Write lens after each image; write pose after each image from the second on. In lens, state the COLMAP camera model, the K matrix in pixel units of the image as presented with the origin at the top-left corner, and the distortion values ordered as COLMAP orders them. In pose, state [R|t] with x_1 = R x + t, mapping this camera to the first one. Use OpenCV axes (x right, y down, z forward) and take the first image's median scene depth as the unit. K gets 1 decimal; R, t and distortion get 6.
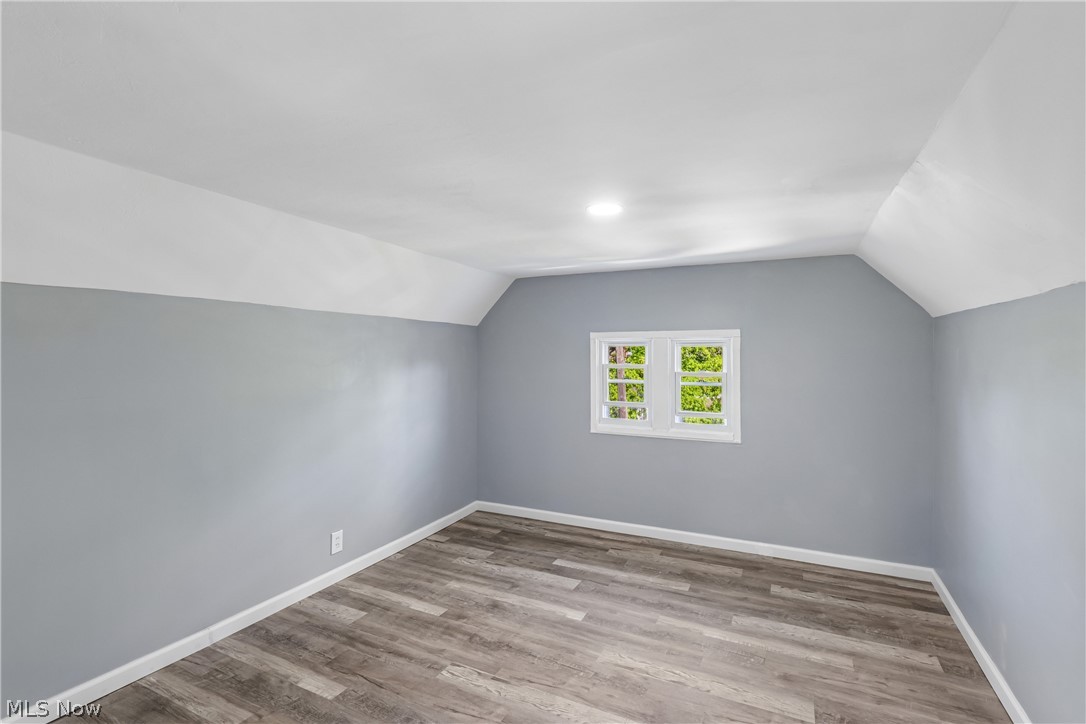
lens RADIAL K [[512.2, 0, 538.9], [0, 512.2, 357.8], [0, 0, 1]] dist [-0.002908, 0.002161]
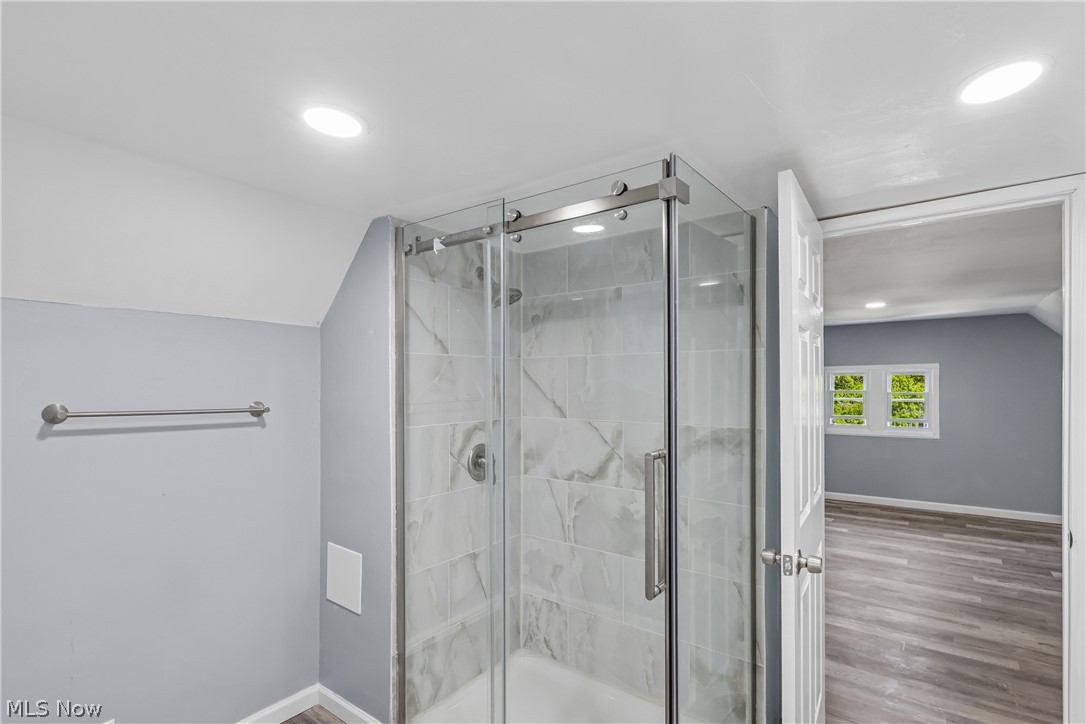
lens RADIAL K [[512.2, 0, 552.3], [0, 512.2, 397.4], [0, 0, 1]] dist [-0.002908, 0.002161]
pose [[0.980609, -0.007151, -0.195842, -0.467681], [0.010691, 0.999798, 0.017022, 0.007689], [0.195681, -0.018785, 0.980488, -0.764454]]
